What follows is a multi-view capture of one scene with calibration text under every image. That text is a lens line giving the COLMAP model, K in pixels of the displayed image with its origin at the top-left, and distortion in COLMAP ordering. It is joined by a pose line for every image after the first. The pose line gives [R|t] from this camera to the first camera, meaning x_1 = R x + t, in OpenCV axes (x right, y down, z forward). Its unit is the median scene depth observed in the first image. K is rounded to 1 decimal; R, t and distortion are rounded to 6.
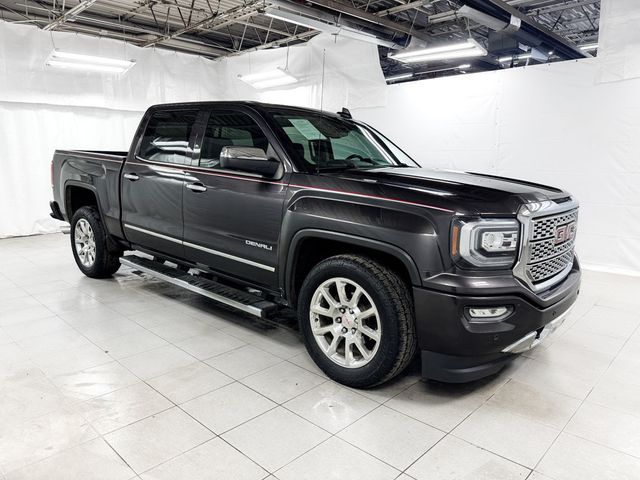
lens RADIAL K [[455.2, 0, 320.0], [0, 455.2, 240.0], [0, 0, 1]] dist [-0.001558, -0.003490]
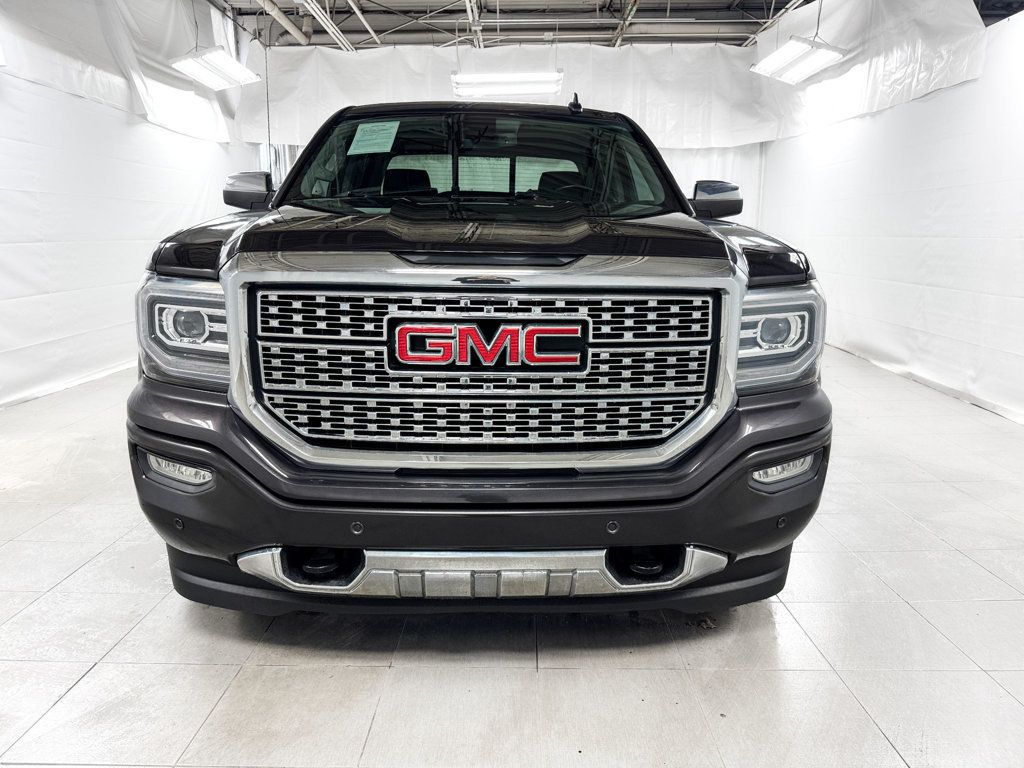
lens RADIAL K [[728.3, 0, 512.0], [0, 728.3, 384.0], [0, 0, 1]] dist [-0.001558, -0.003490]
pose [[0.686395, 0.135995, -0.714400, 0.346026], [-0.118569, 0.990142, 0.074564, -0.010293], [0.717498, 0.033525, 0.695753, 0.211439]]
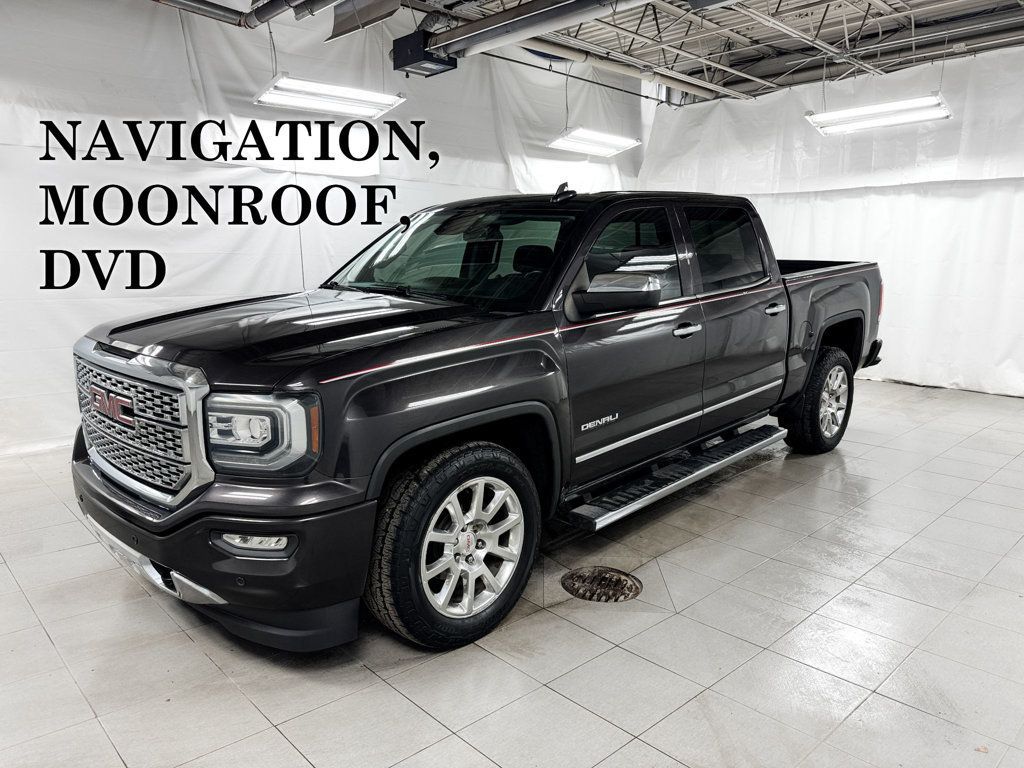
lens RADIAL K [[728.3, 0, 512.0], [0, 728.3, 384.0], [0, 0, 1]] dist [-0.001558, -0.003490]
pose [[-0.049780, 0.162558, -0.985442, 0.515959], [-0.173294, 0.970294, 0.168813, -0.104848], [0.983611, 0.179174, -0.020131, 0.544045]]
